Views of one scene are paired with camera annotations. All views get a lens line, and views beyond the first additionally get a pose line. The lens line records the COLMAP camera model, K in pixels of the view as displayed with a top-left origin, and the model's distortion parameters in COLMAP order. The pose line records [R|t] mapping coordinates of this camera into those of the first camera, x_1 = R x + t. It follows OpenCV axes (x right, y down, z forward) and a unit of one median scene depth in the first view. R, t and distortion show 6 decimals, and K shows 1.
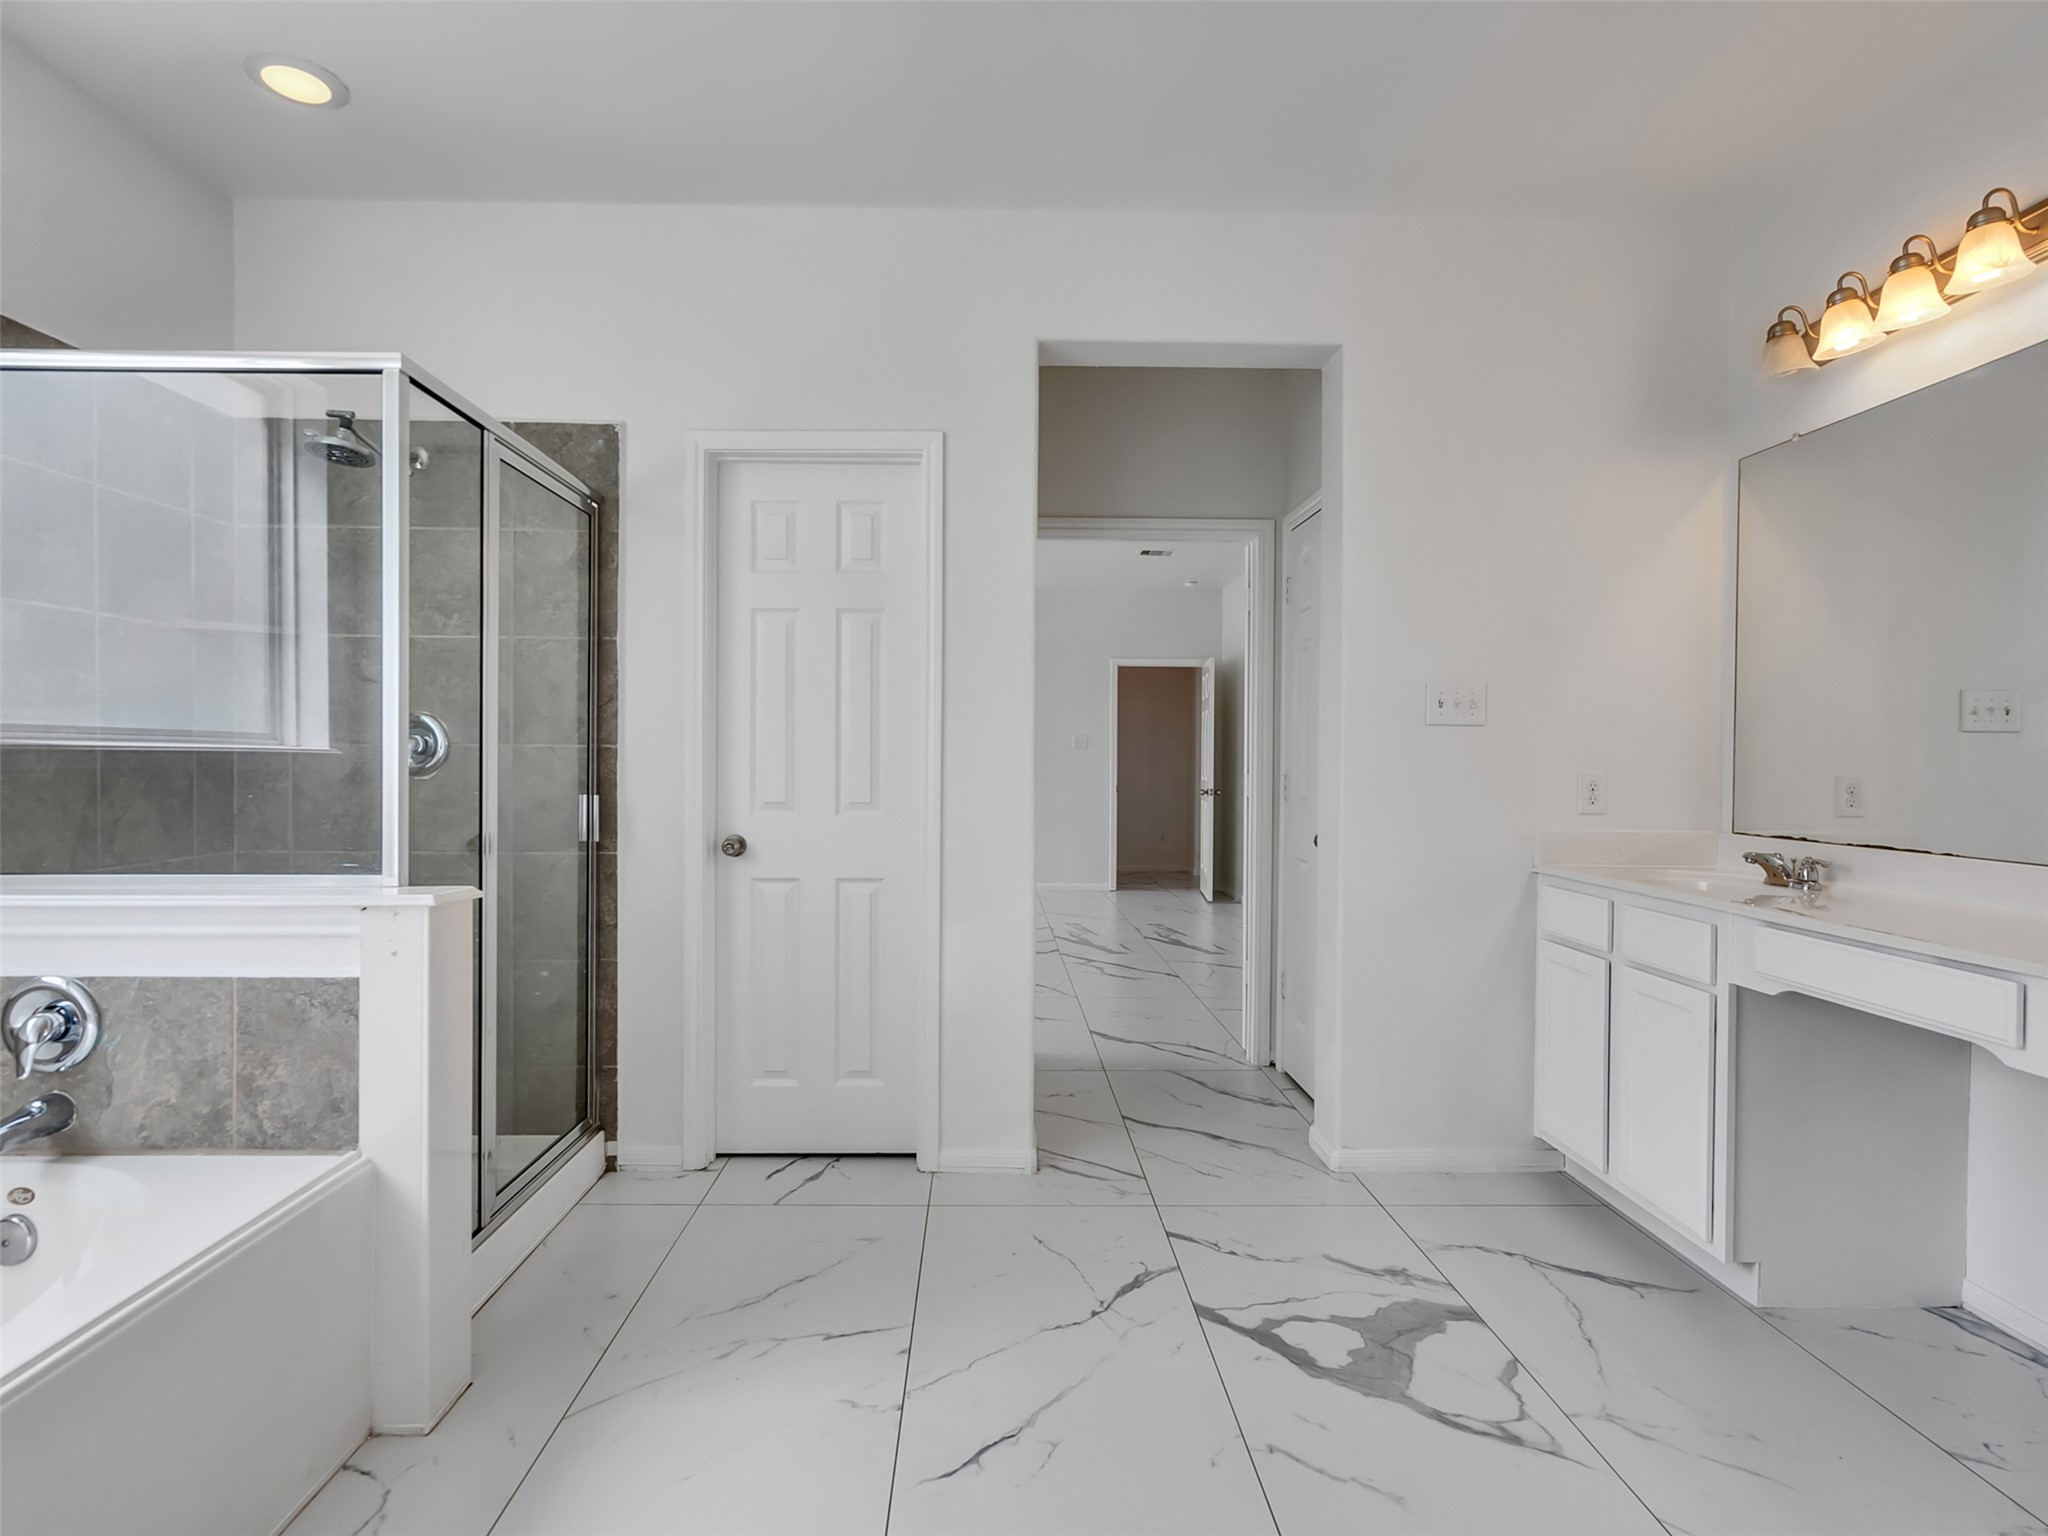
lens RADIAL K [[1045.6, 0, 1007.0], [0, 1045.6, 765.8], [0, 0, 1]] dist [0.000249, 0.001926]
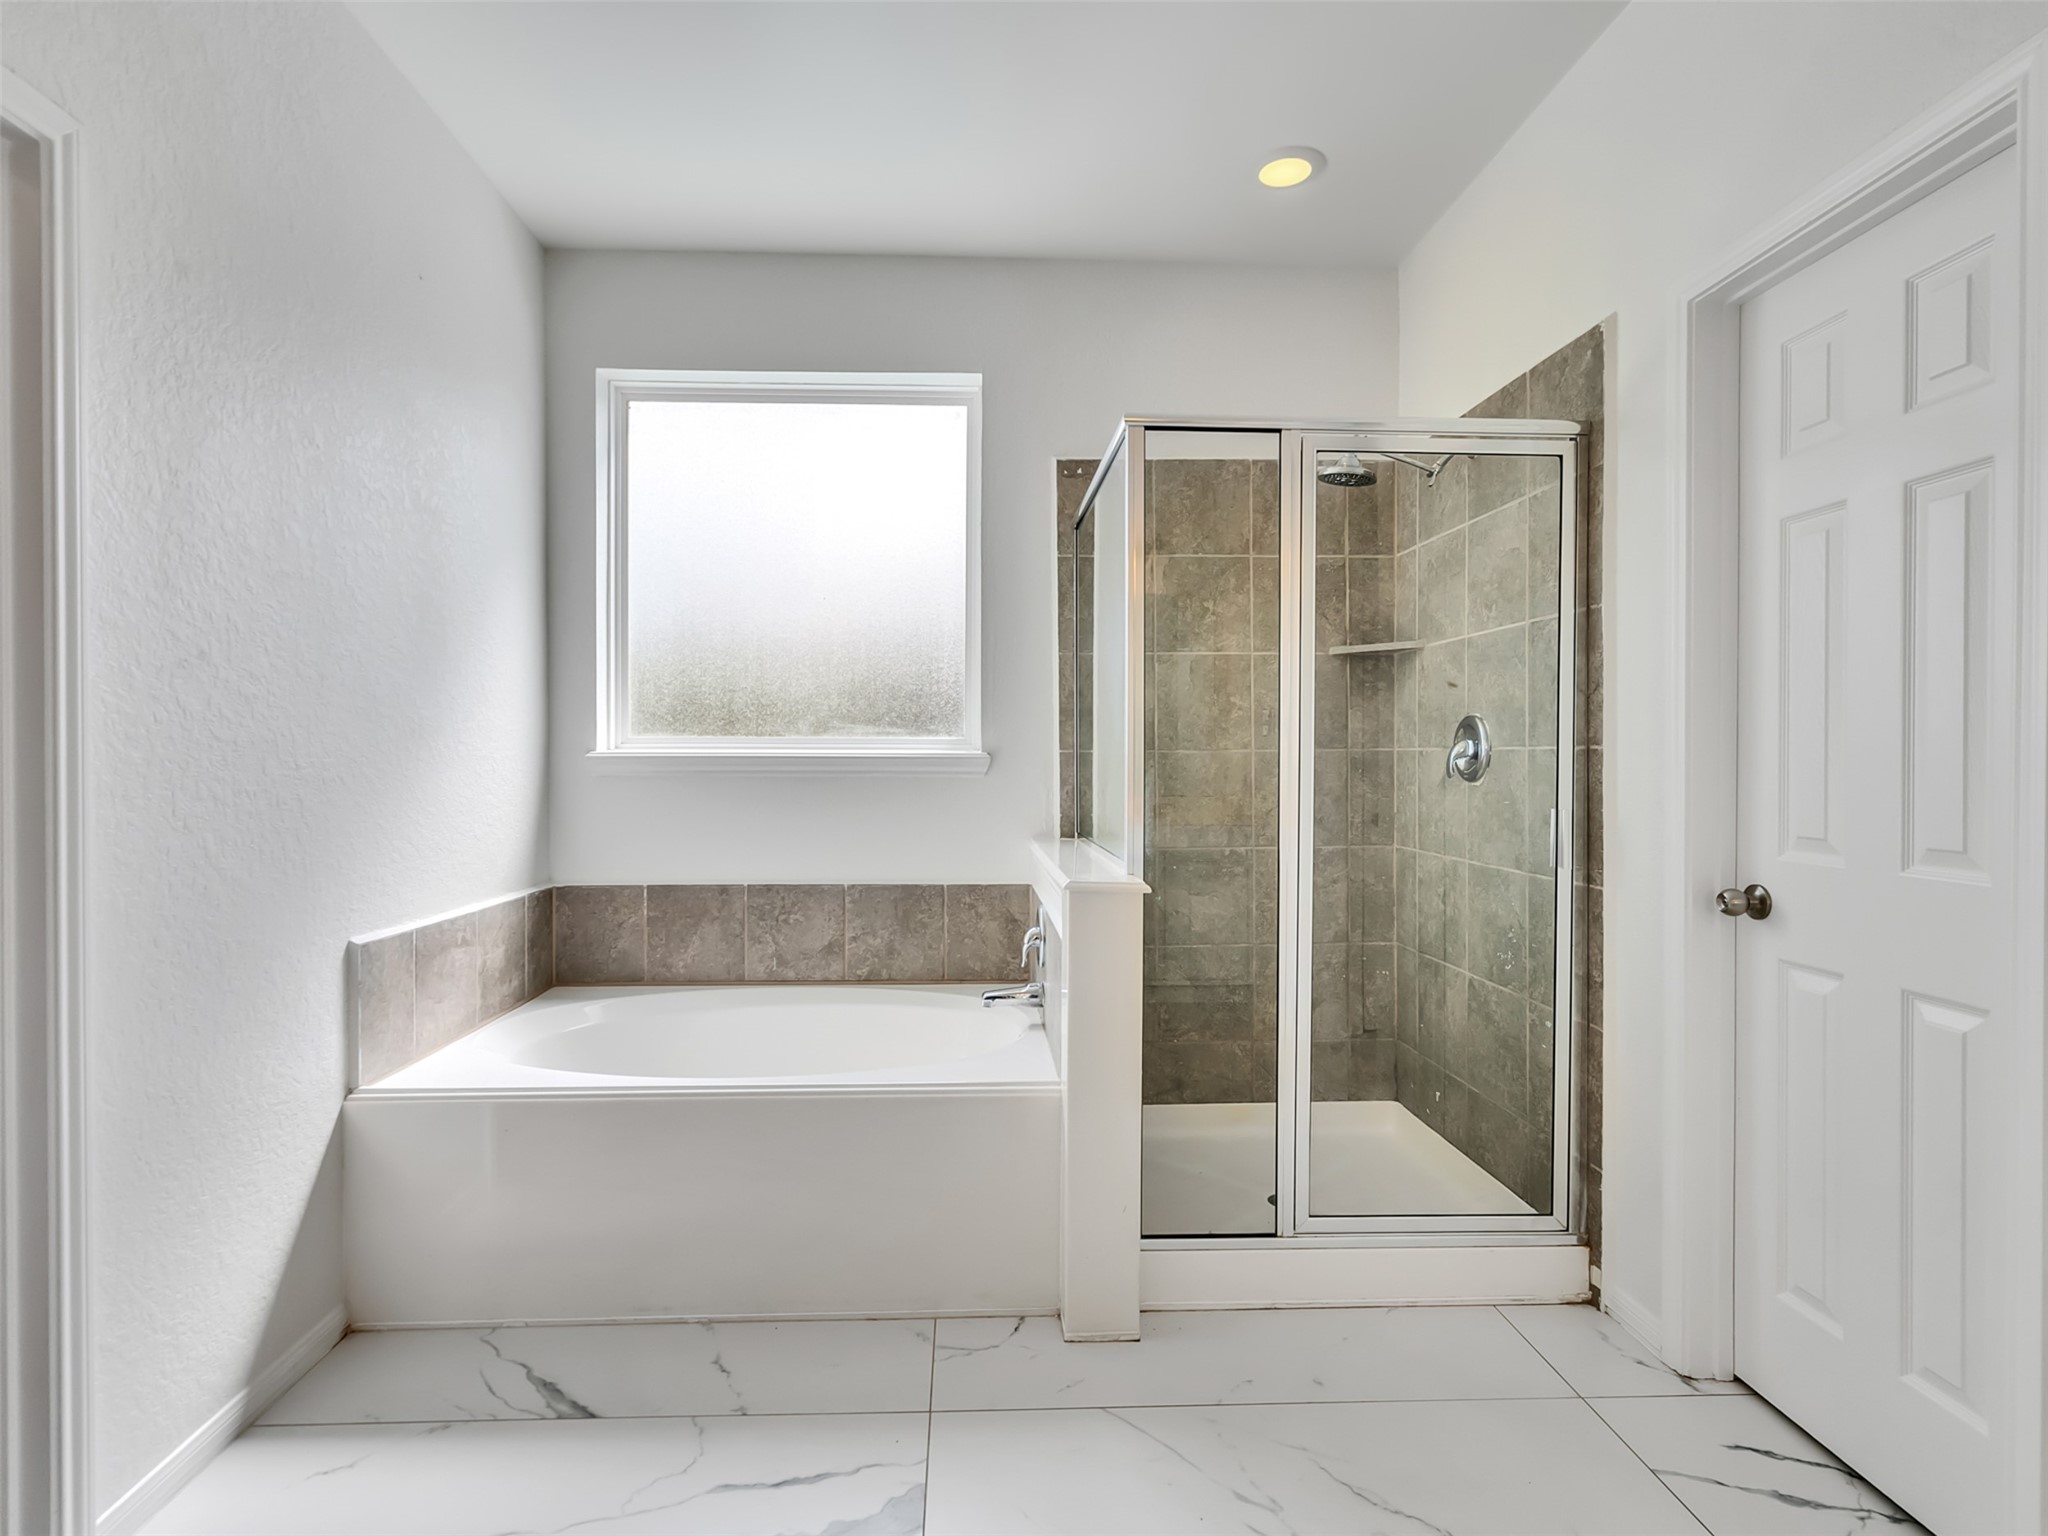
lens RADIAL K [[1045.6, 0, 1007.0], [0, 1045.6, 765.8], [0, 0, 1]] dist [0.000249, 0.001926]
pose [[0.026205, 0.001655, -0.999655, 0.370365], [-0.012341, 0.999923, 0.001332, -0.000894], [0.999580, 0.012301, 0.026224, 0.548051]]
